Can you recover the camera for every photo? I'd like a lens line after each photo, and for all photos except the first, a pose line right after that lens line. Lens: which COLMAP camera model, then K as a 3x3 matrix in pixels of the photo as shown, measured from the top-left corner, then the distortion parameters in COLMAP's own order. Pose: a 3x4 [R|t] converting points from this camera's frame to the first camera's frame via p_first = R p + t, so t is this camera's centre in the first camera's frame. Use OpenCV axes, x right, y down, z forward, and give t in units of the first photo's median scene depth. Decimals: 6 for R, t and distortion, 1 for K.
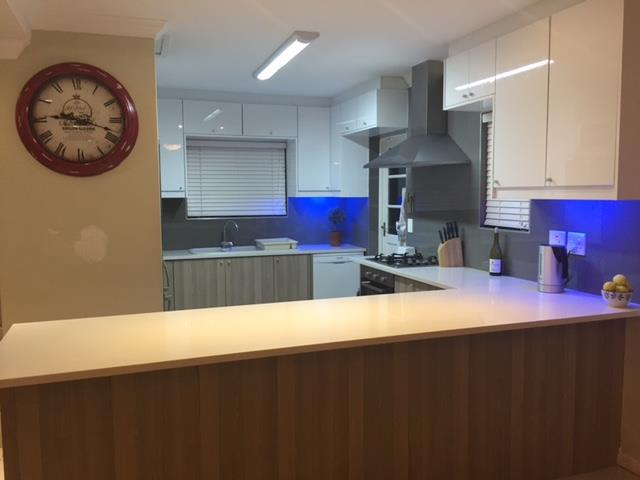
lens RADIAL K [[536.3, 0, 320.0], [0, 536.3, 240.0], [0, 0, 1]] dist [-0.007277, -0.015908]
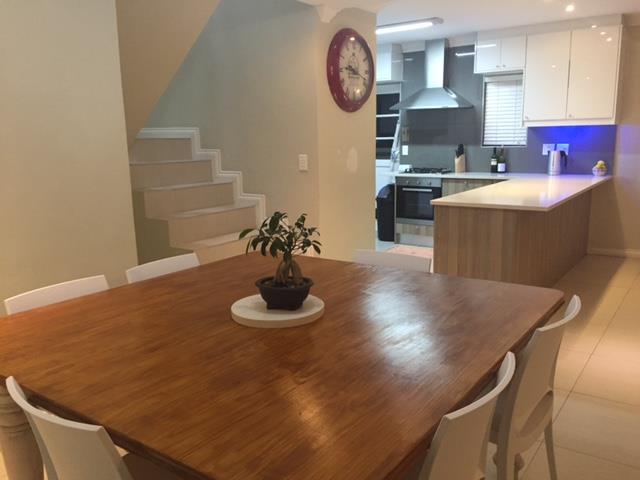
lens RADIAL K [[536.3, 0, 320.0], [0, 536.3, 240.0], [0, 0, 1]] dist [-0.007277, -0.015908]
pose [[0.830618, -0.120898, 0.543560, -1.238687], [0.068130, 0.990877, 0.116281, 0.042789], [-0.552659, -0.059552, 0.831277, -0.138643]]
